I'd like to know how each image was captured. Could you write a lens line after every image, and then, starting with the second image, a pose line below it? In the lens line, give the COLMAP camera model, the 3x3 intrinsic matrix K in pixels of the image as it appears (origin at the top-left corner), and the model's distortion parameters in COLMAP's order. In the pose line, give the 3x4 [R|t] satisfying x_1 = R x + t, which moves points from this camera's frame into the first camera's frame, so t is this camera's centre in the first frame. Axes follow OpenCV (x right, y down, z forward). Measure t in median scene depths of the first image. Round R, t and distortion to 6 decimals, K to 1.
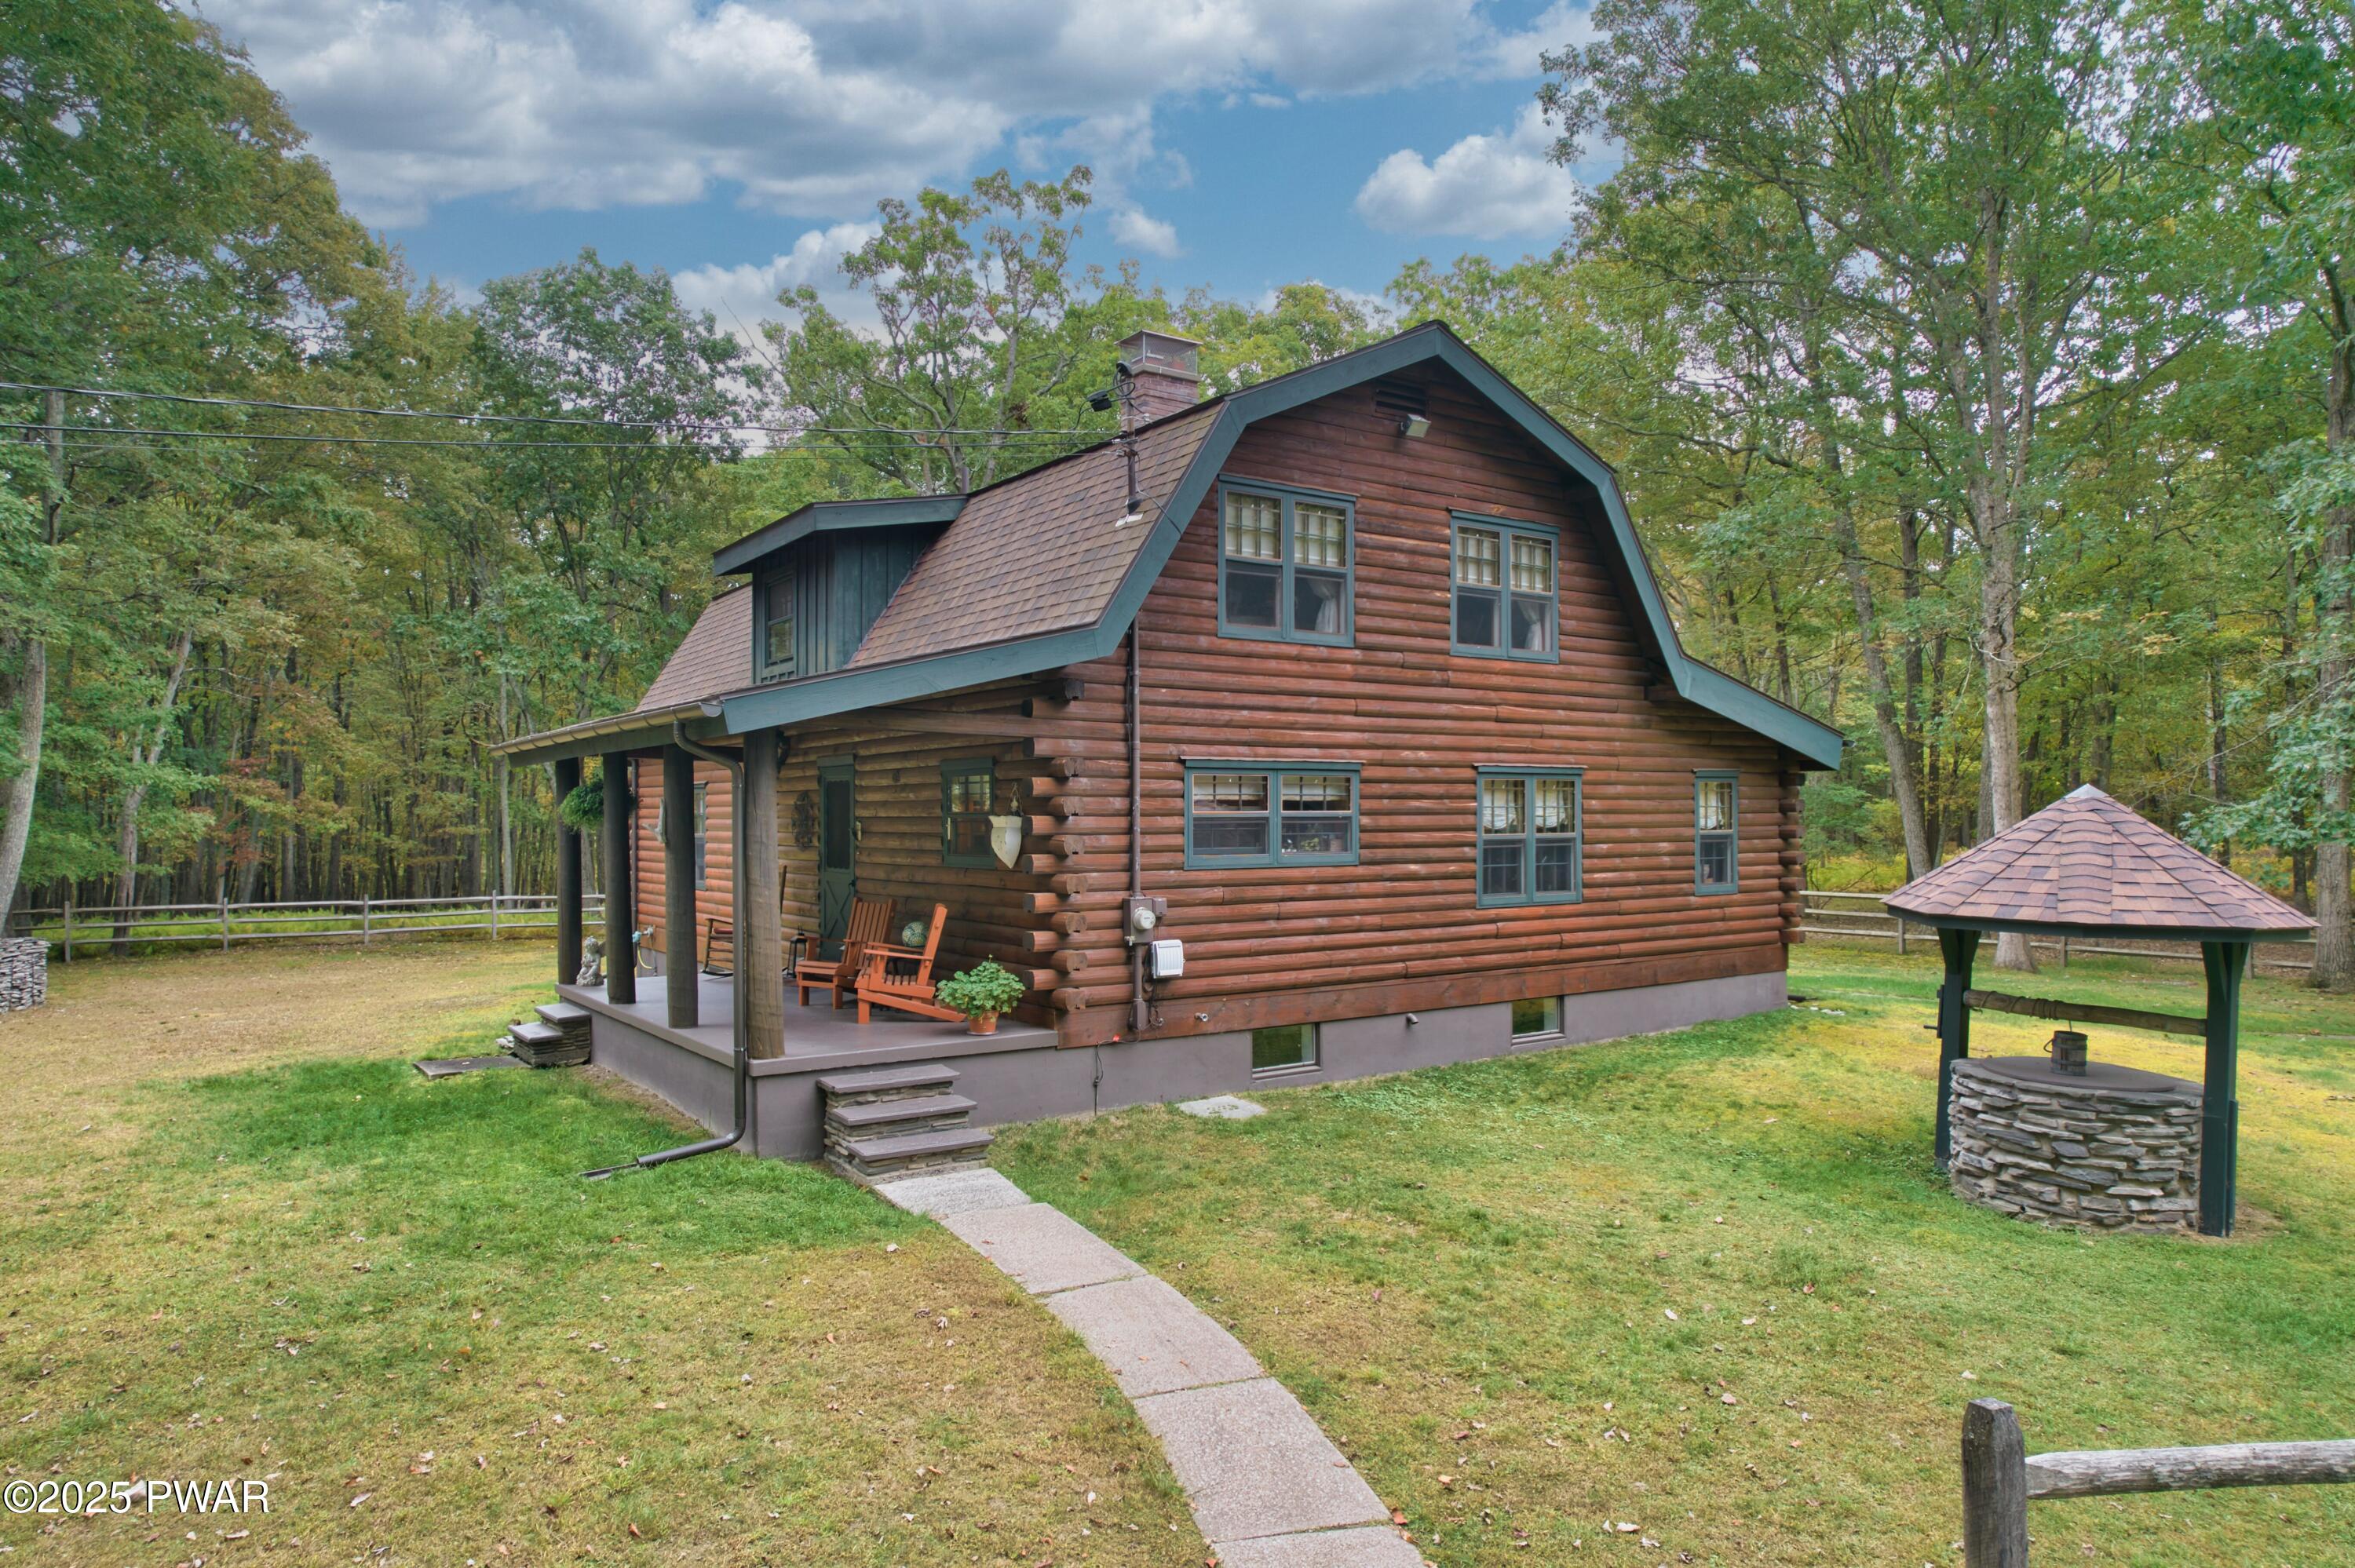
lens RADIAL K [[1515.8, 0, 1175.0], [0, 1515.8, 800.7], [0, 0, 1]] dist [-0.093006, 0.077598]
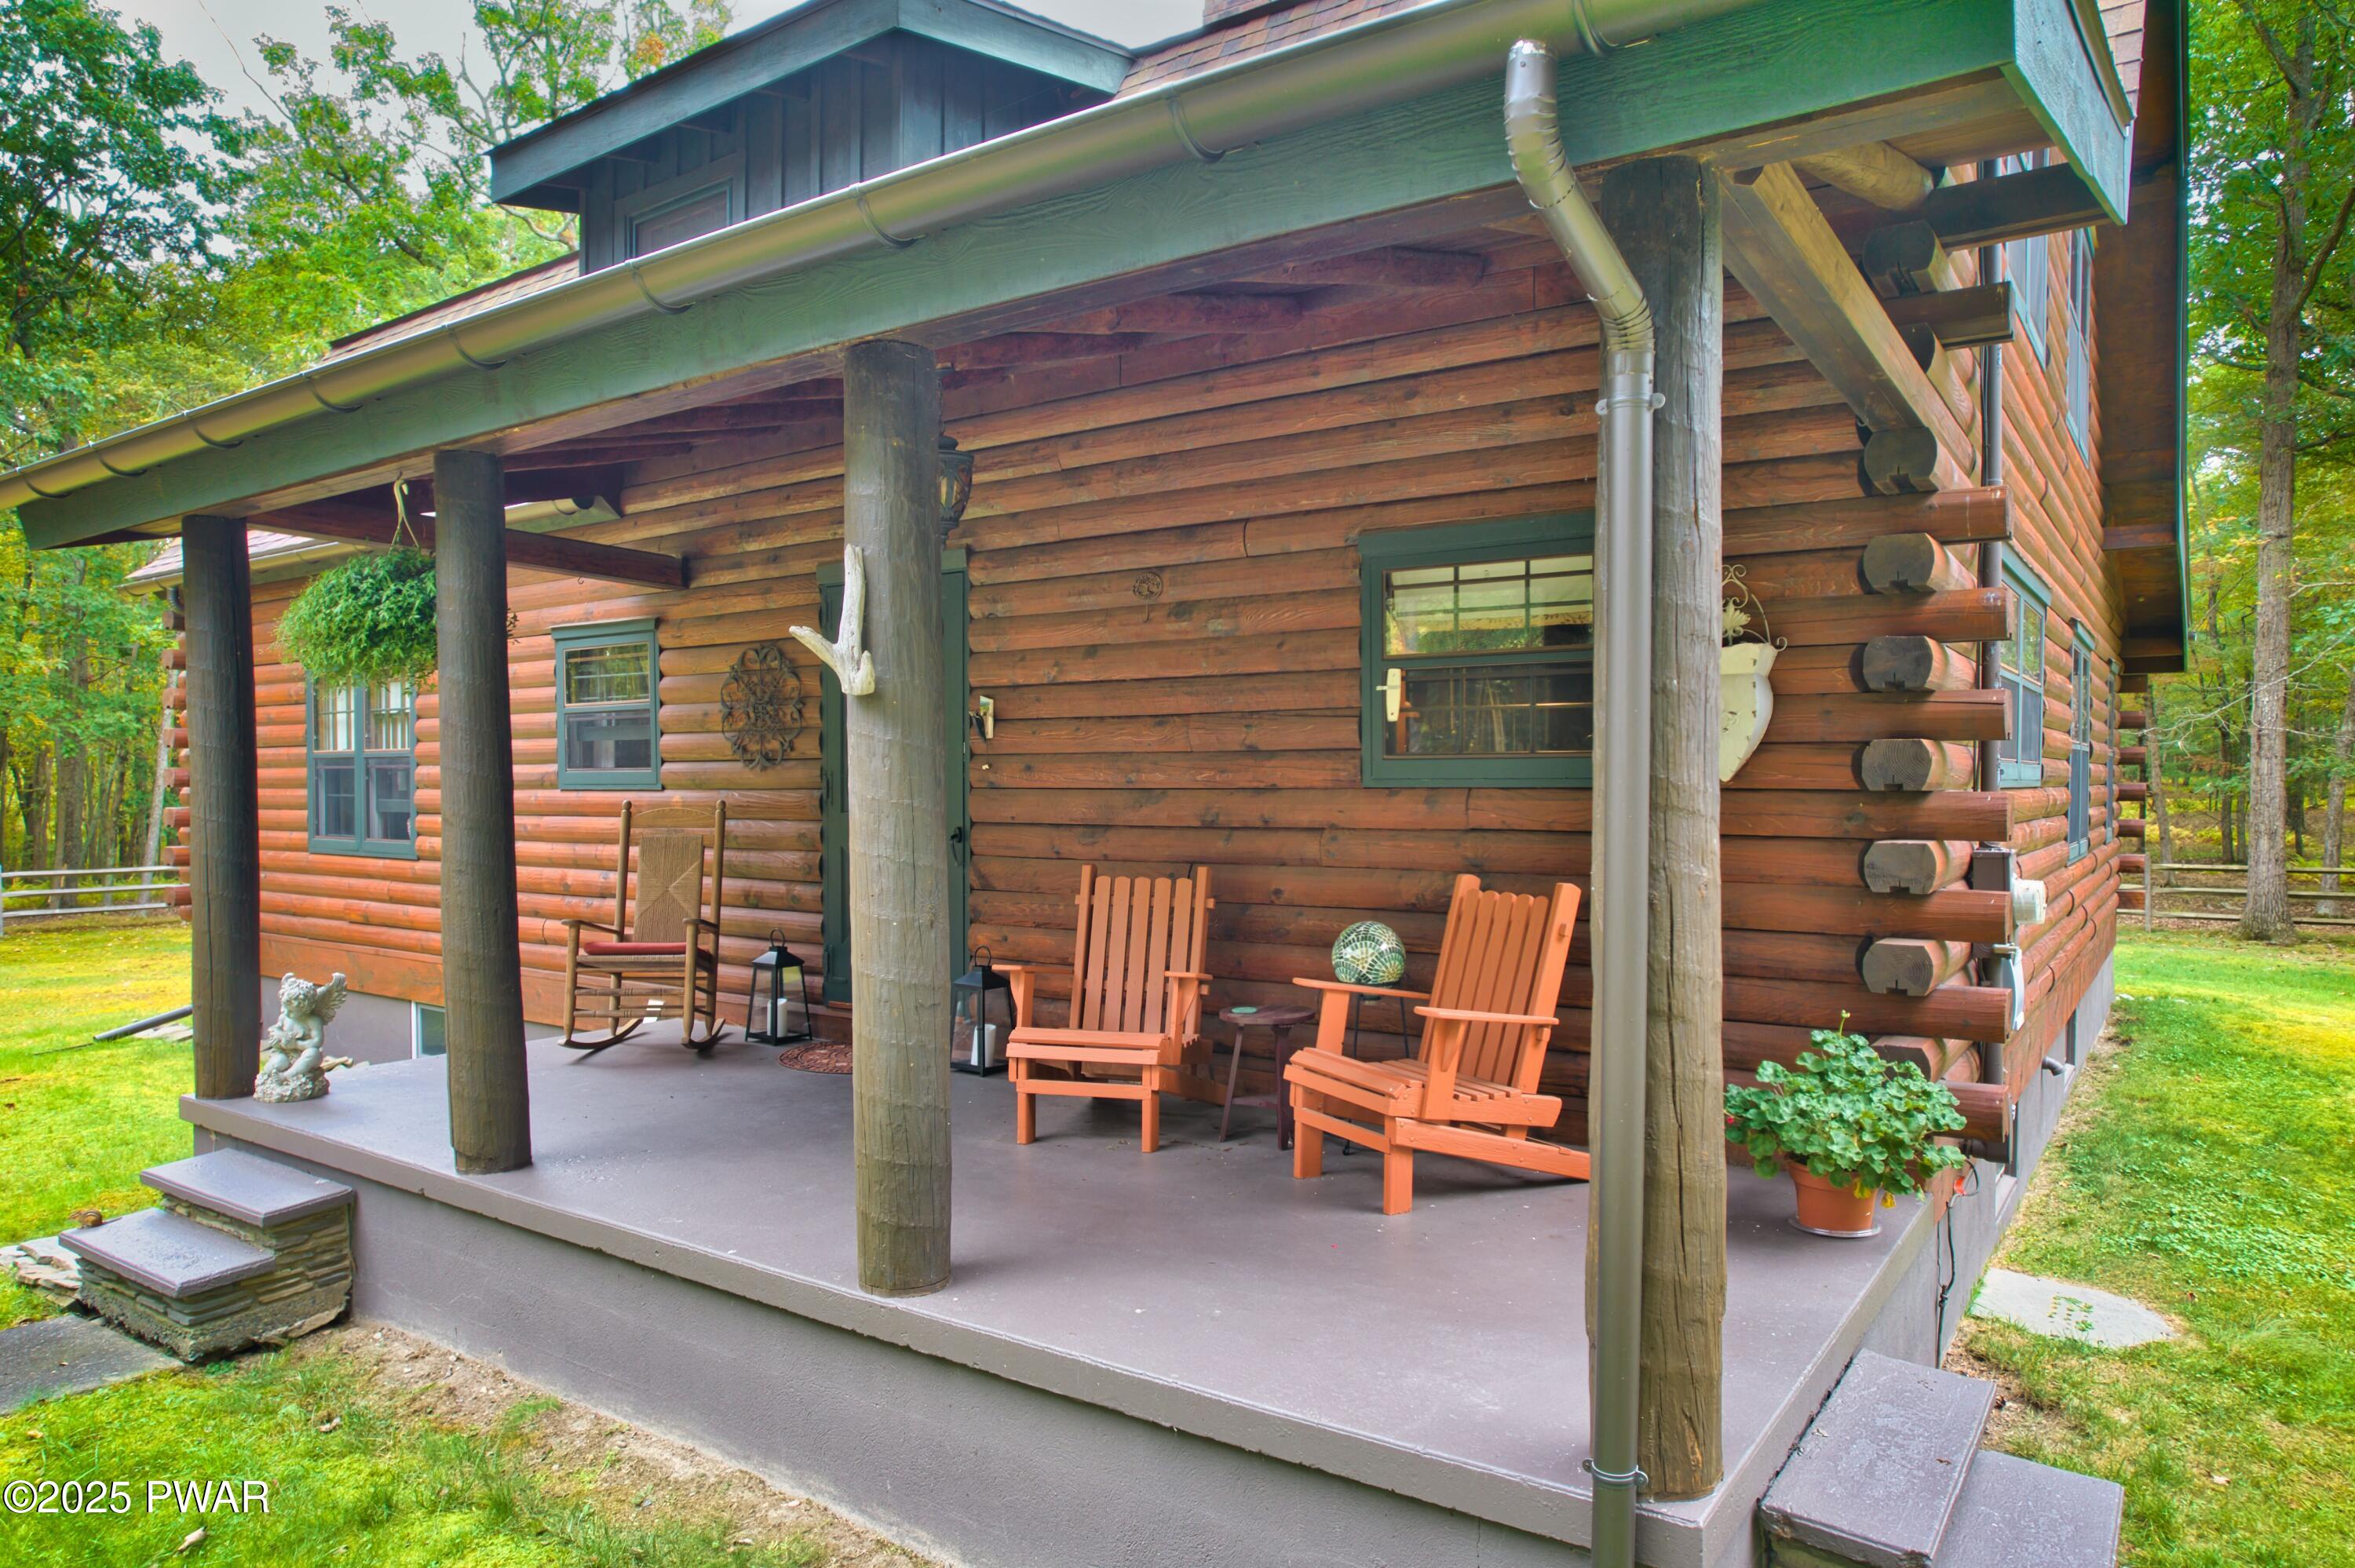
lens RADIAL K [[1515.8, 0, 1175.0], [0, 1515.8, 800.7], [0, 0, 1]] dist [-0.093006, 0.077598]
pose [[0.937985, -0.000997, 0.346674, -0.307638], [-0.007483, 0.999705, 0.023120, 0.033534], [-0.346594, -0.024281, 0.937701, 0.552341]]
